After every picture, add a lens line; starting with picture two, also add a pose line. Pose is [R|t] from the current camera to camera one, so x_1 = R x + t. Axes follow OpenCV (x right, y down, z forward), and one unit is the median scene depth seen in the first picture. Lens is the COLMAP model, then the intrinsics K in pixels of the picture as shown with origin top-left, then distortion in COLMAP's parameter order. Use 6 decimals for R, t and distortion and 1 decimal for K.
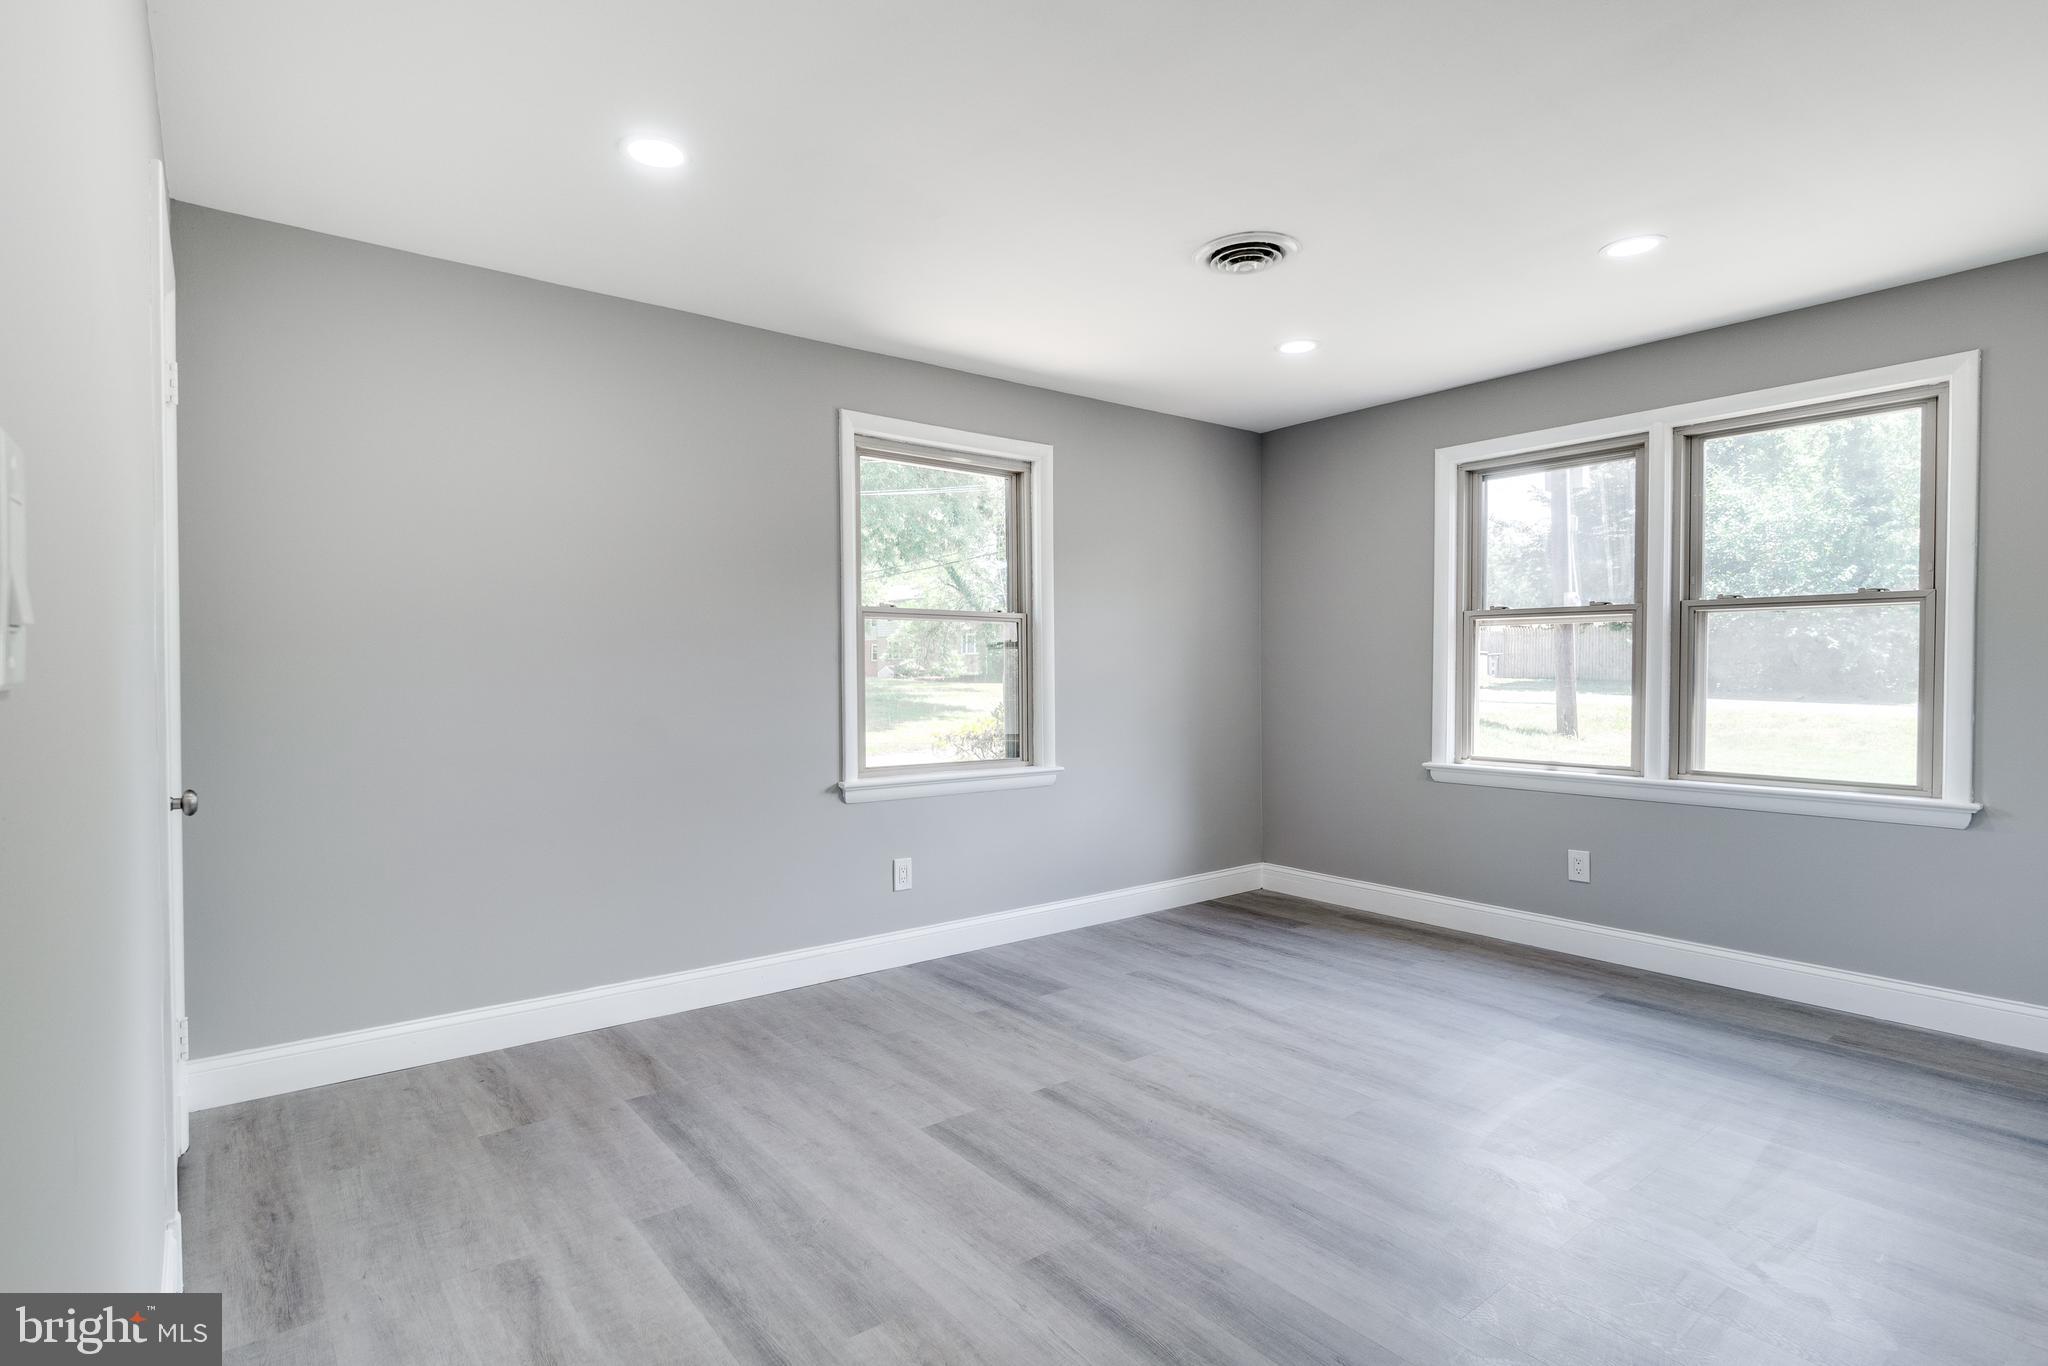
lens RADIAL K [[905.6, 0, 997.5], [0, 905.6, 678.7], [0, 0, 1]] dist [-0.000767, 0.000165]
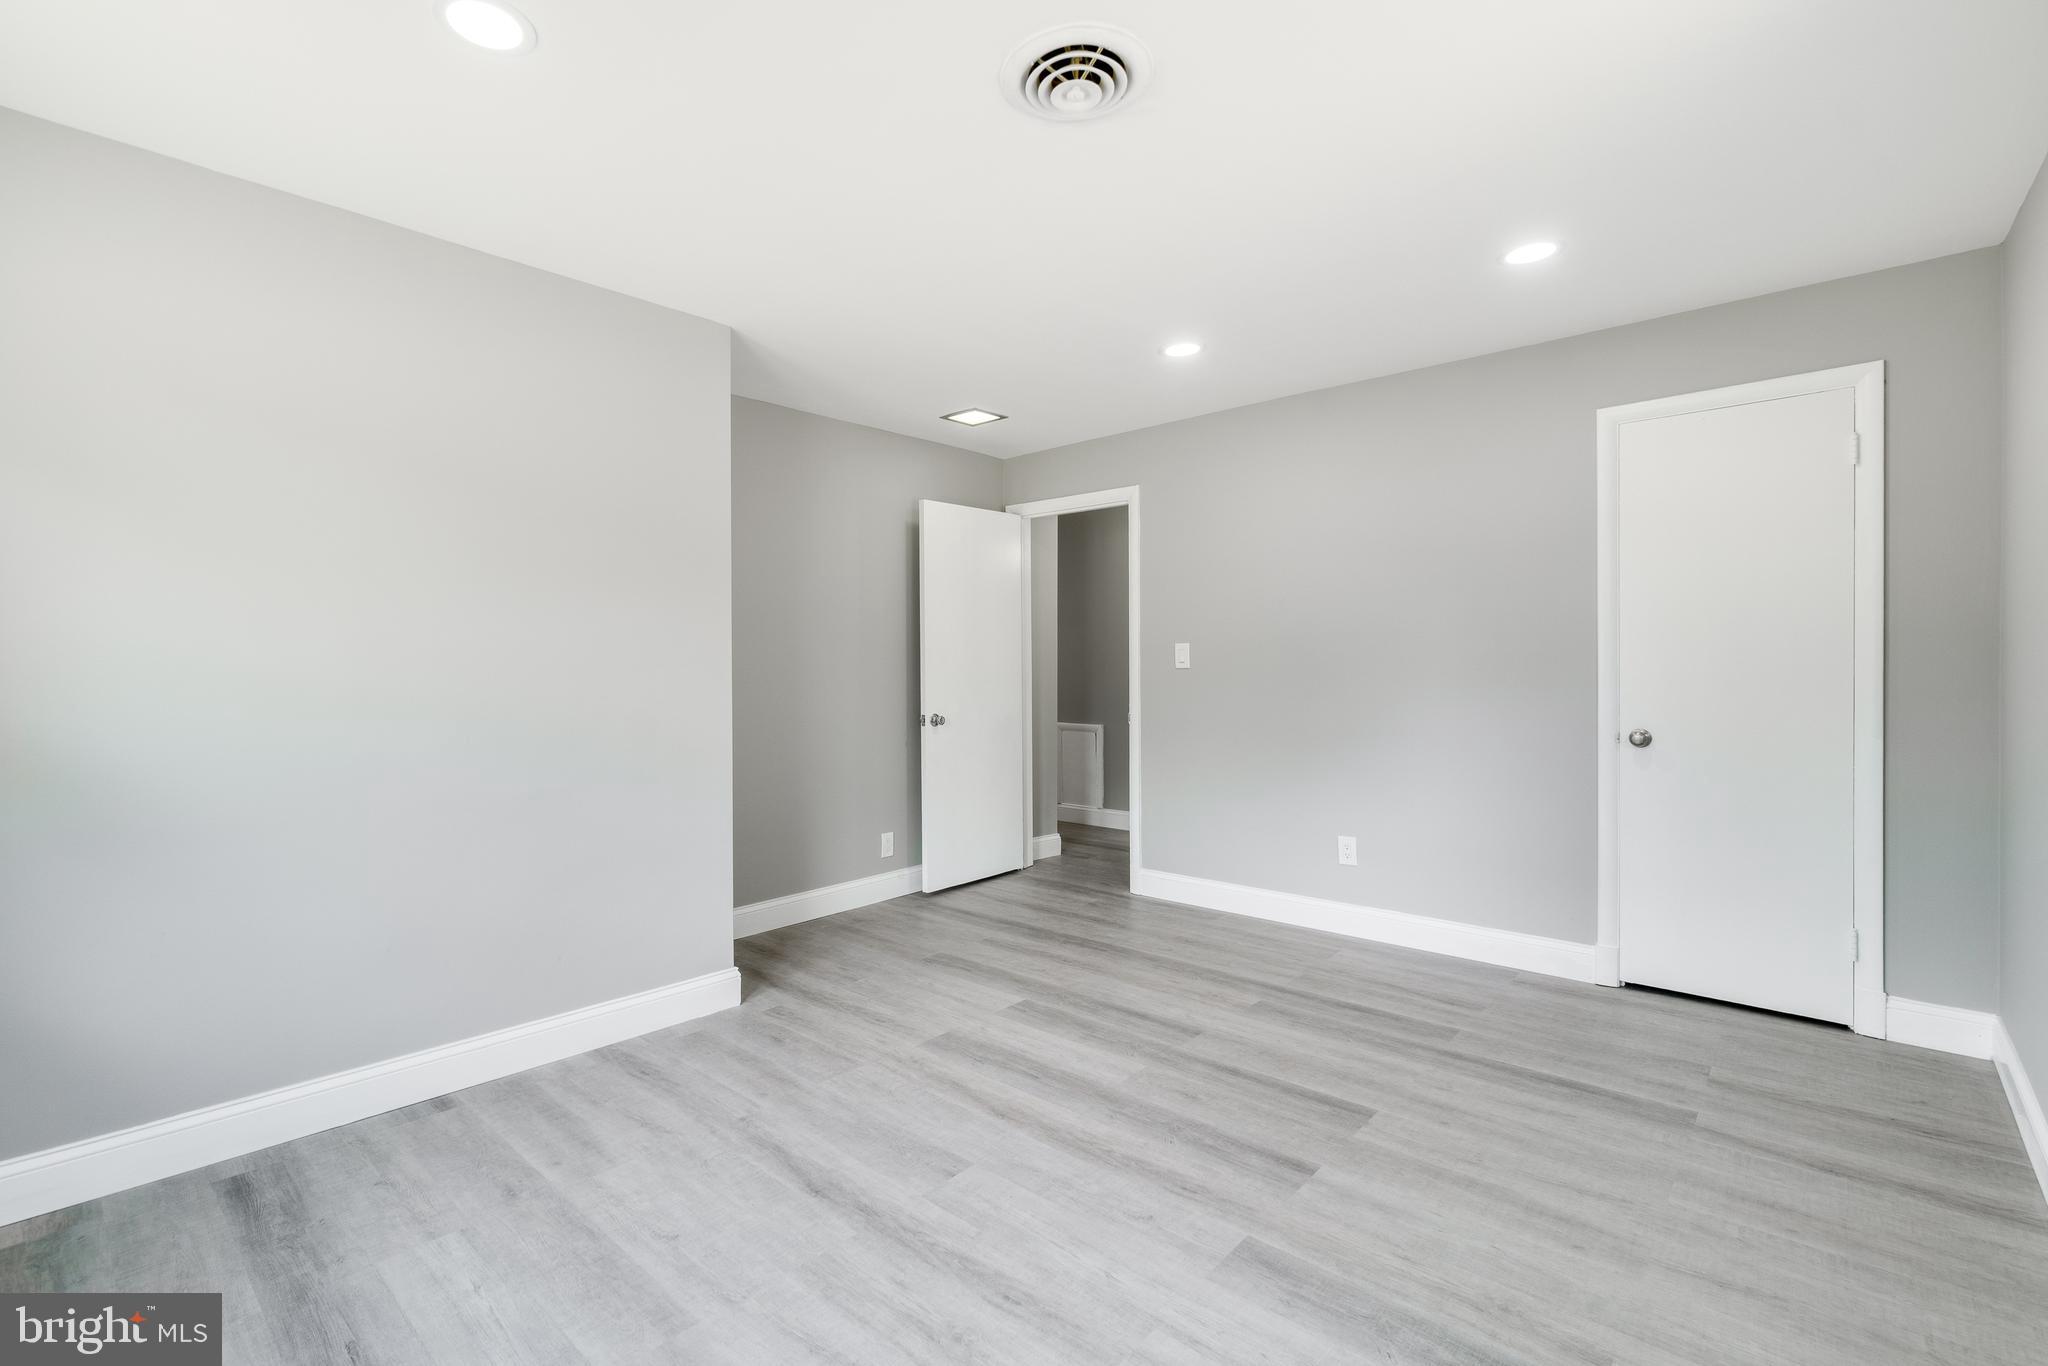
lens RADIAL K [[905.6, 0, 997.5], [0, 905.6, 678.7], [0, 0, 1]] dist [-0.000767, 0.000165]
pose [[-0.978853, 0.009401, -0.204348, 0.562594], [0.003571, 0.999577, 0.028878, -0.027292], [0.204533, 0.027538, -0.978472, 1.965303]]
